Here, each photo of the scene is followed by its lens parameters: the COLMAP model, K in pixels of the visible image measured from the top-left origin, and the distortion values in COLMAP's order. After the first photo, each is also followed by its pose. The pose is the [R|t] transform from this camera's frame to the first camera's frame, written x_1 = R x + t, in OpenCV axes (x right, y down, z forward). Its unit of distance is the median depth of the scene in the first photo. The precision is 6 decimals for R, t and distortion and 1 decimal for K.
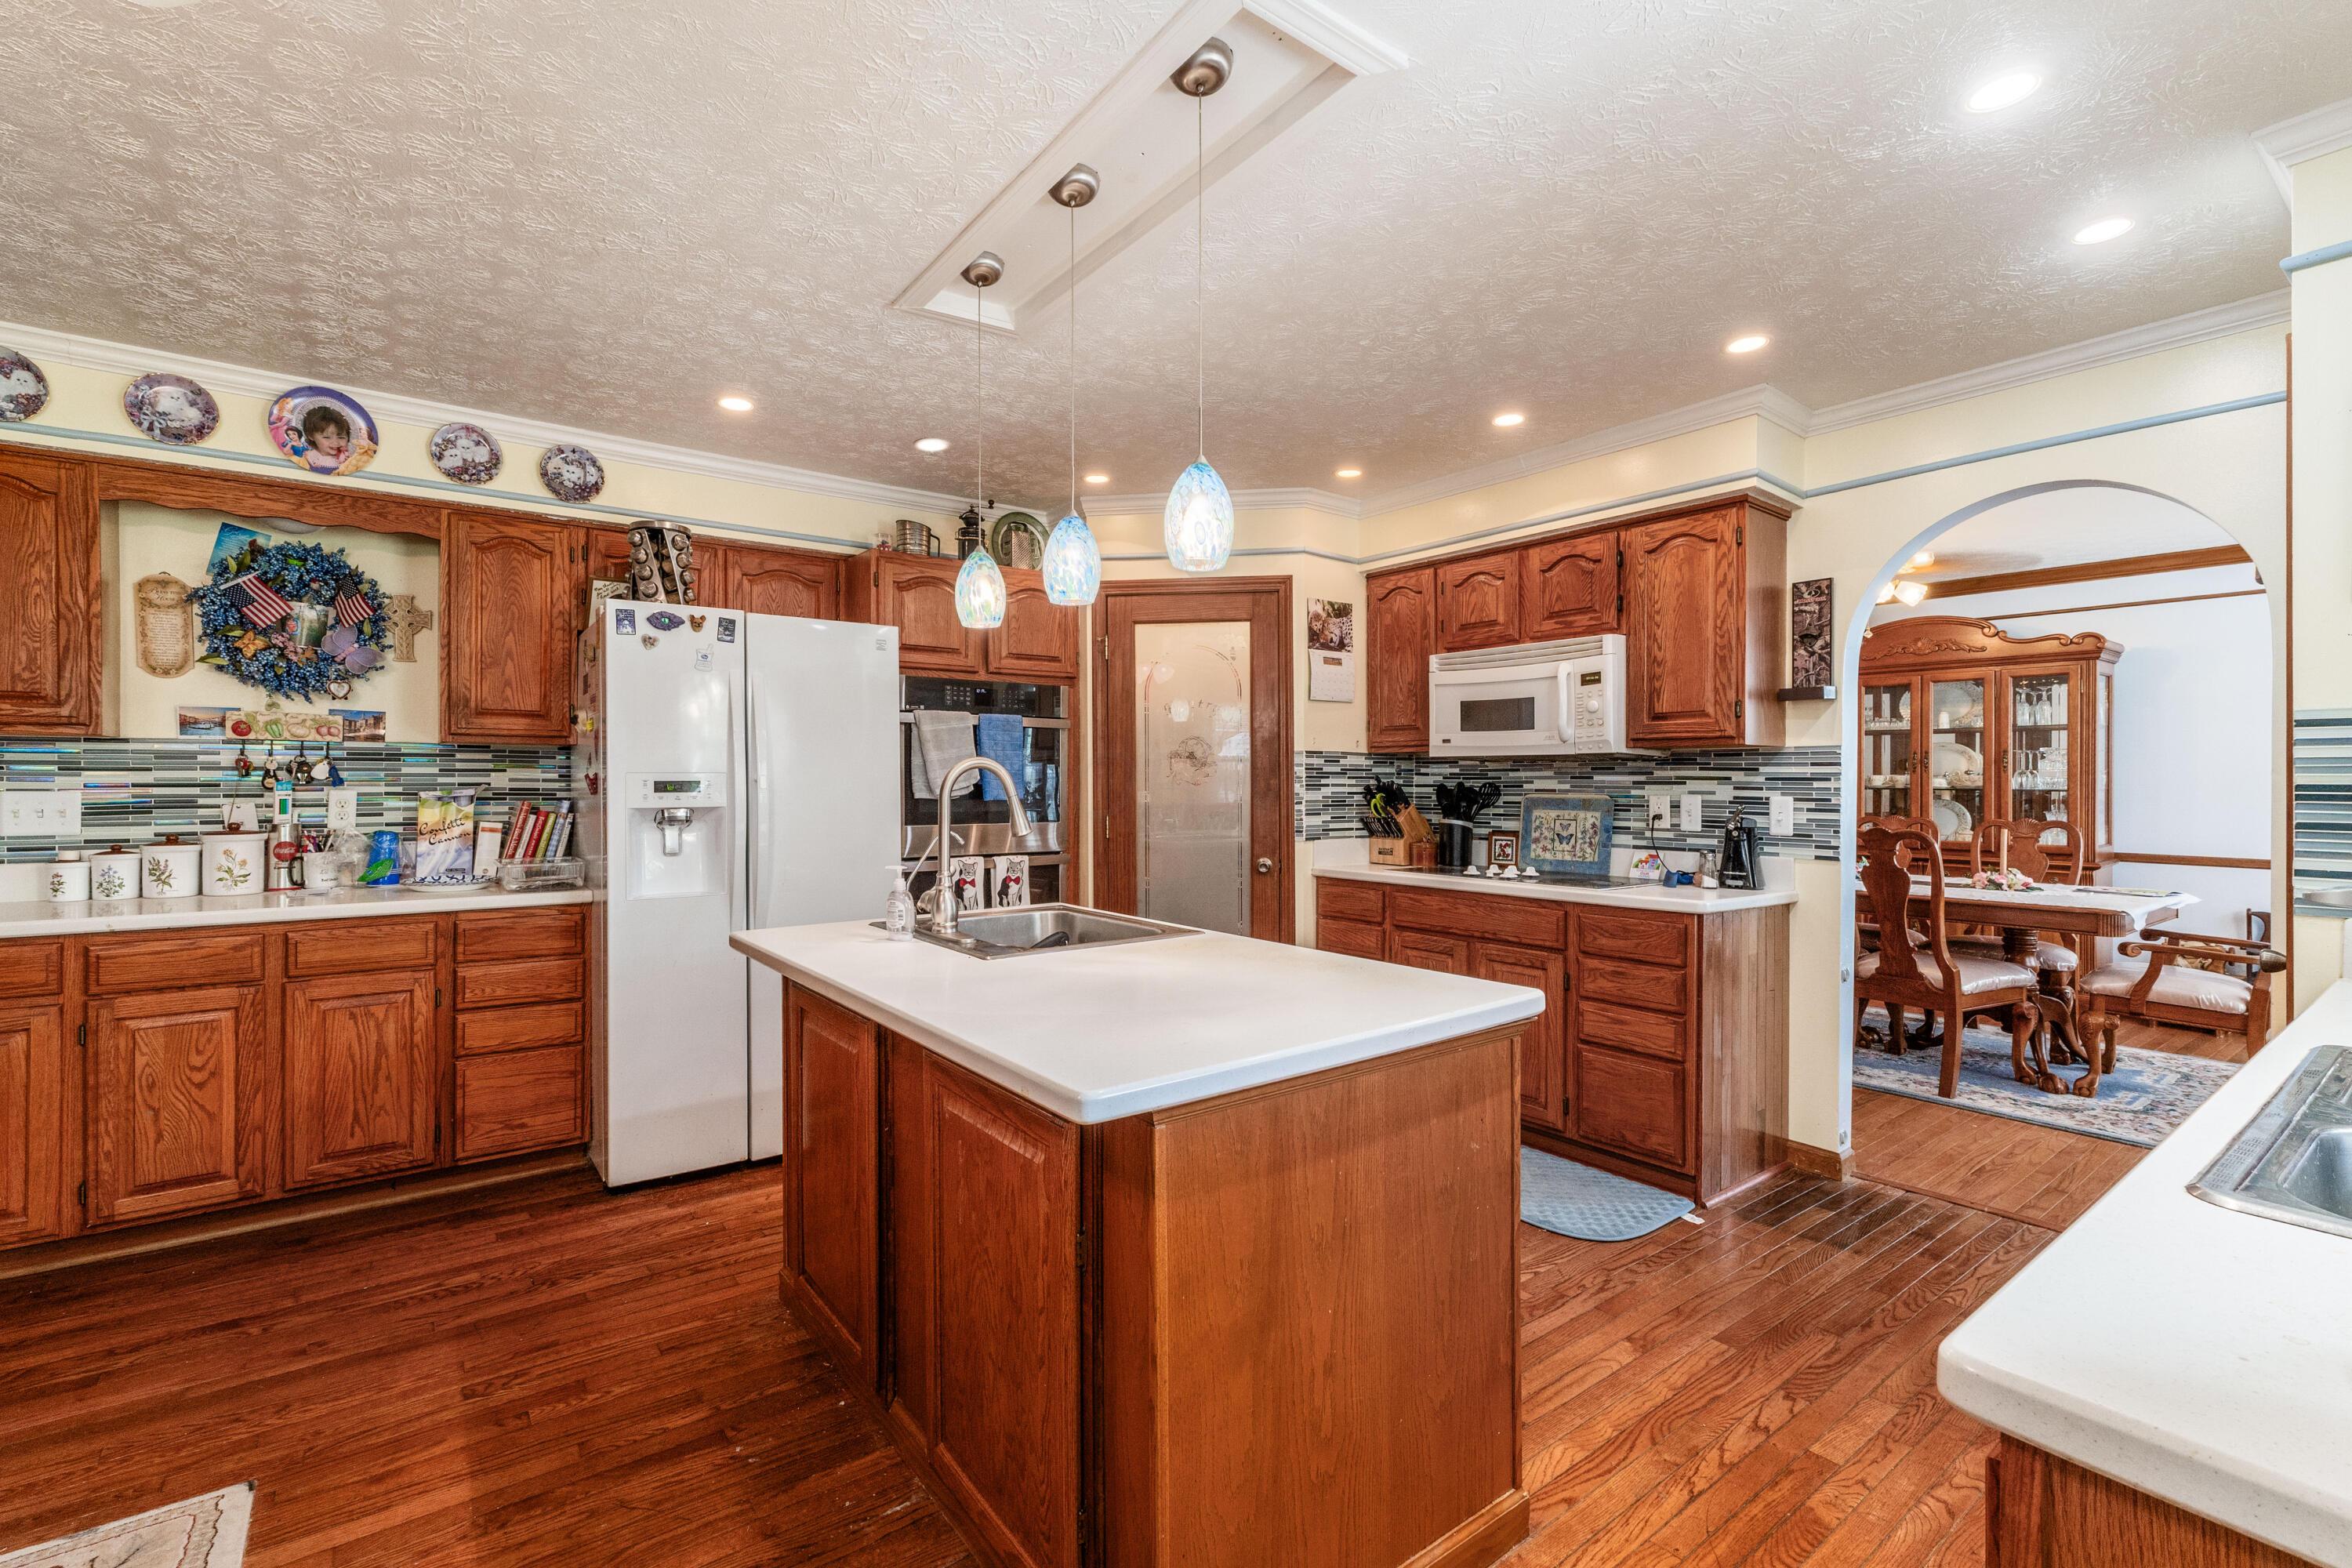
lens RADIAL K [[1036.1, 0, 1158.3], [0, 1036.1, 782.4], [0, 0, 1]] dist [0.008484, -0.001901]
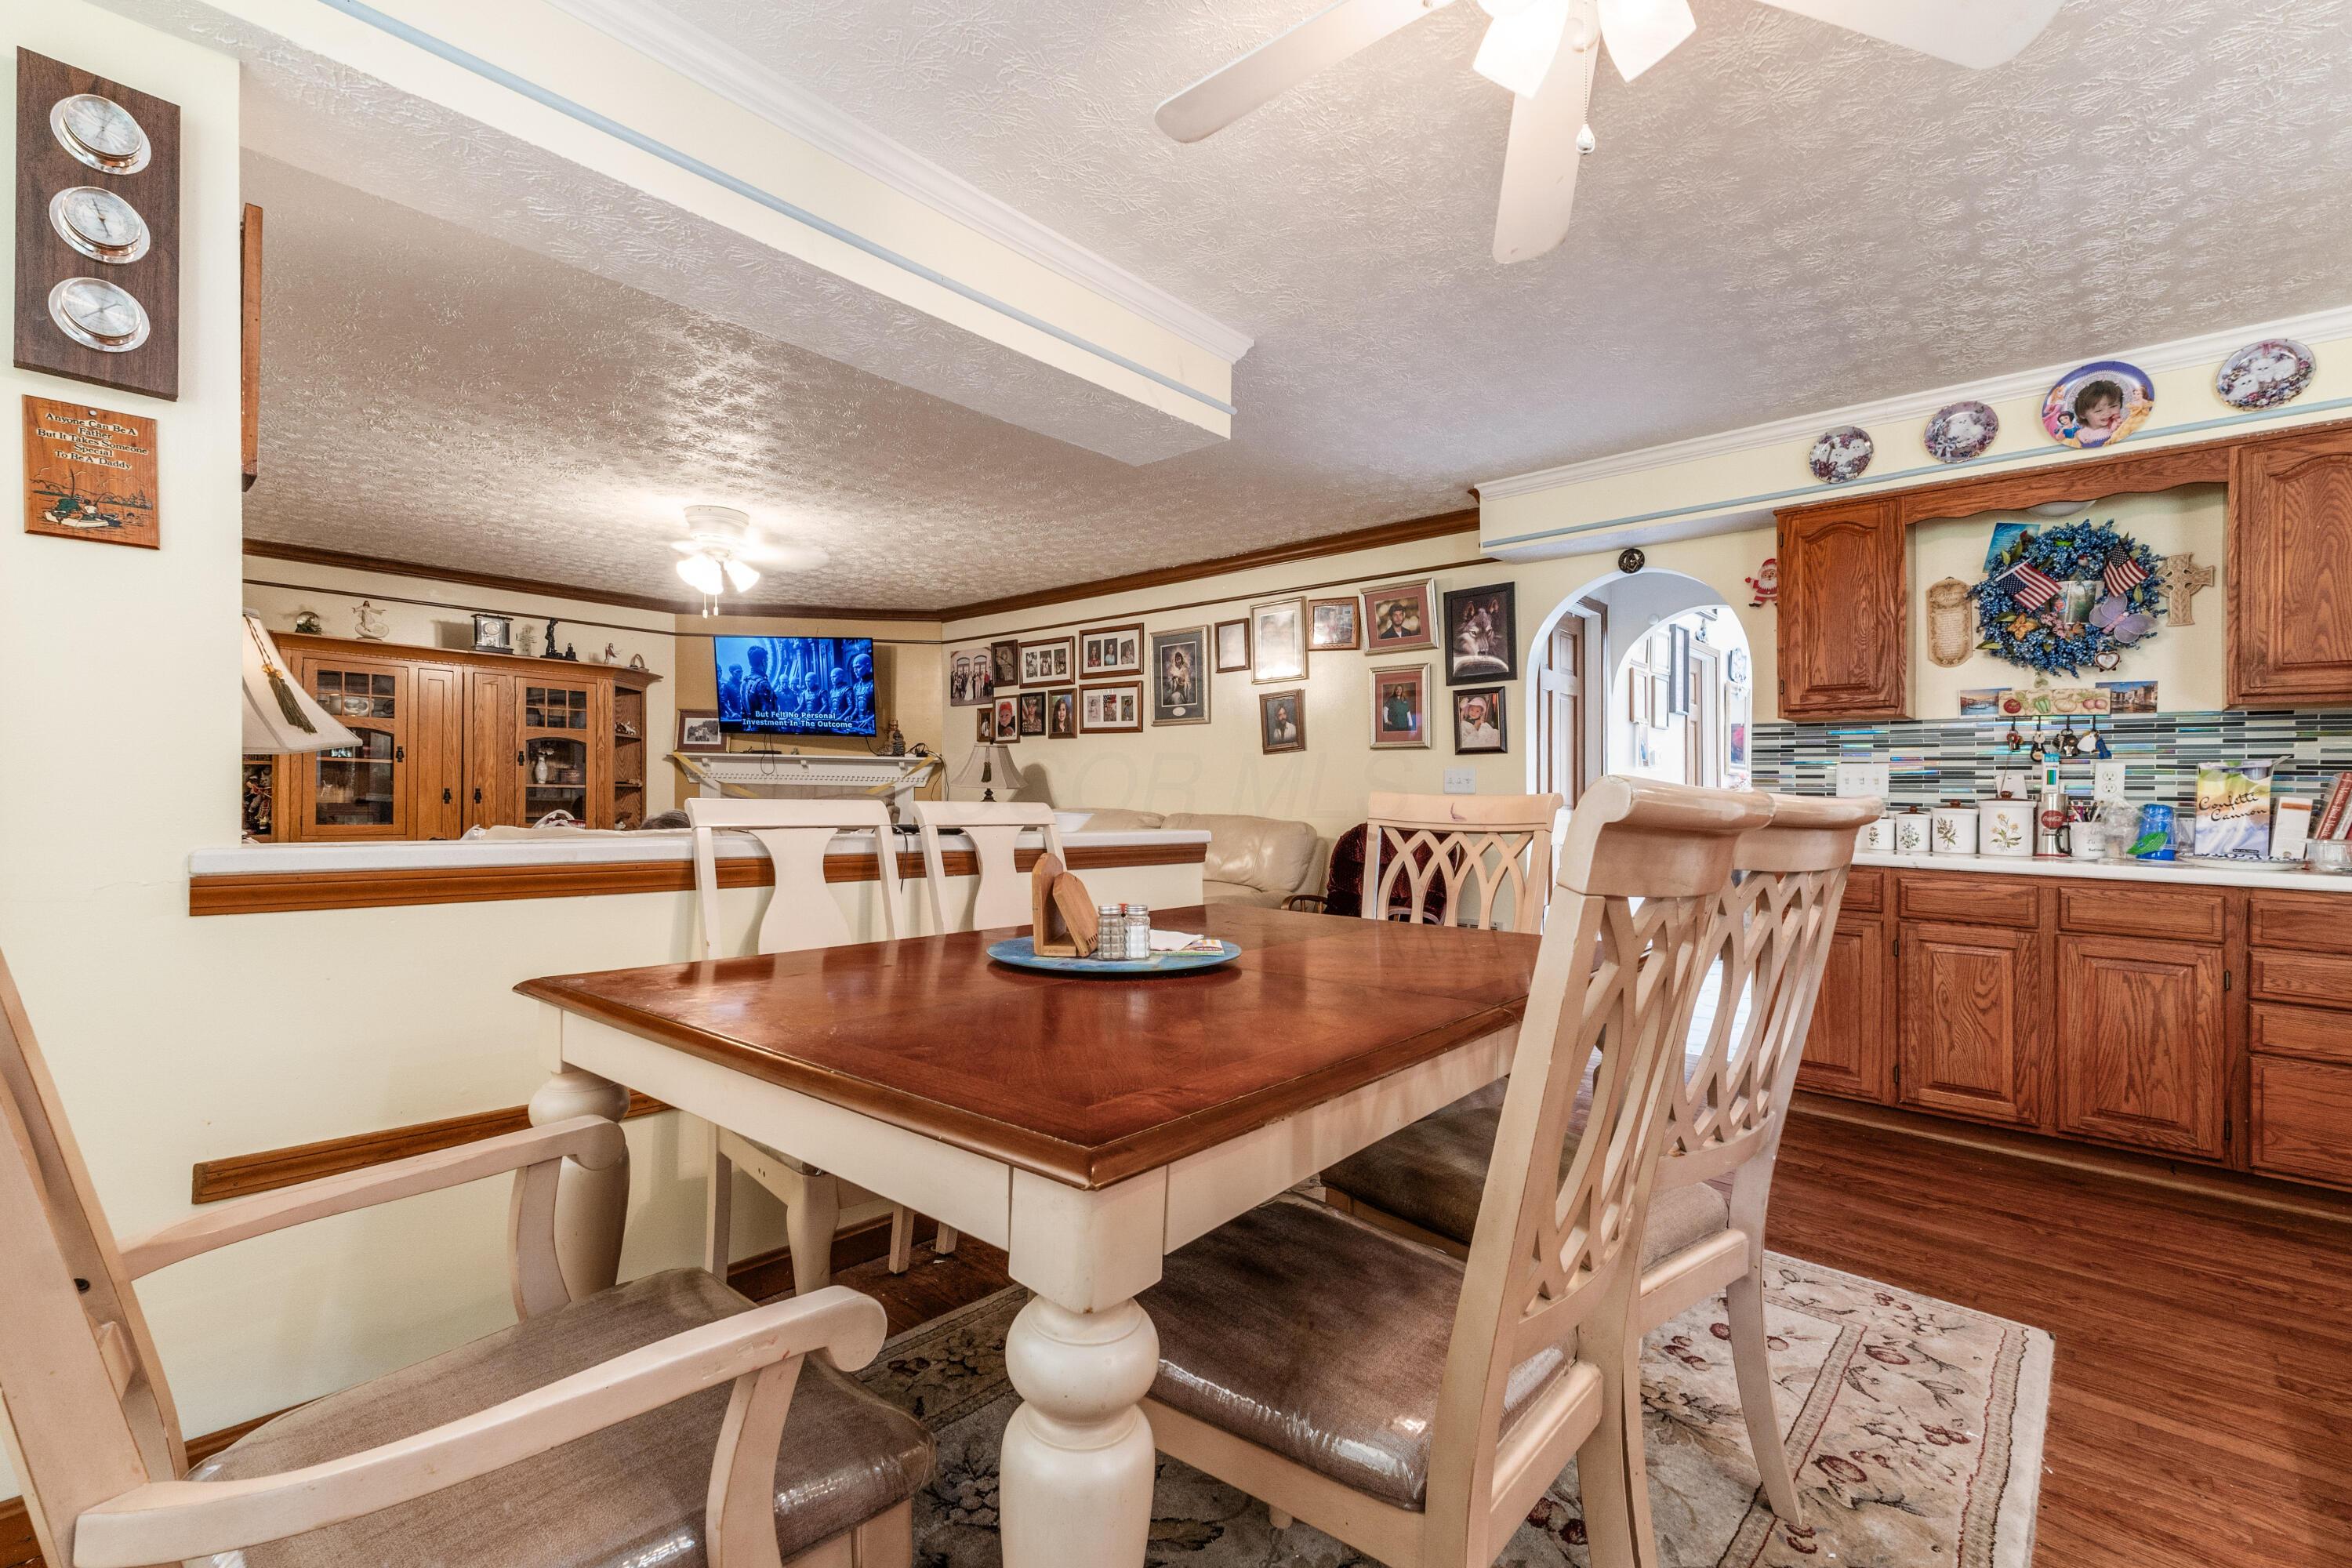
lens RADIAL K [[1036.1, 0, 1166.9], [0, 1036.1, 791.0], [0, 0, 1]] dist [0.008484, -0.001901]
pose [[0.185798, -0.006202, -0.982568, 0.030755], [-0.010007, 0.999916, -0.008203, 0.057765], [0.982537, 0.011357, 0.185720, -0.079099]]
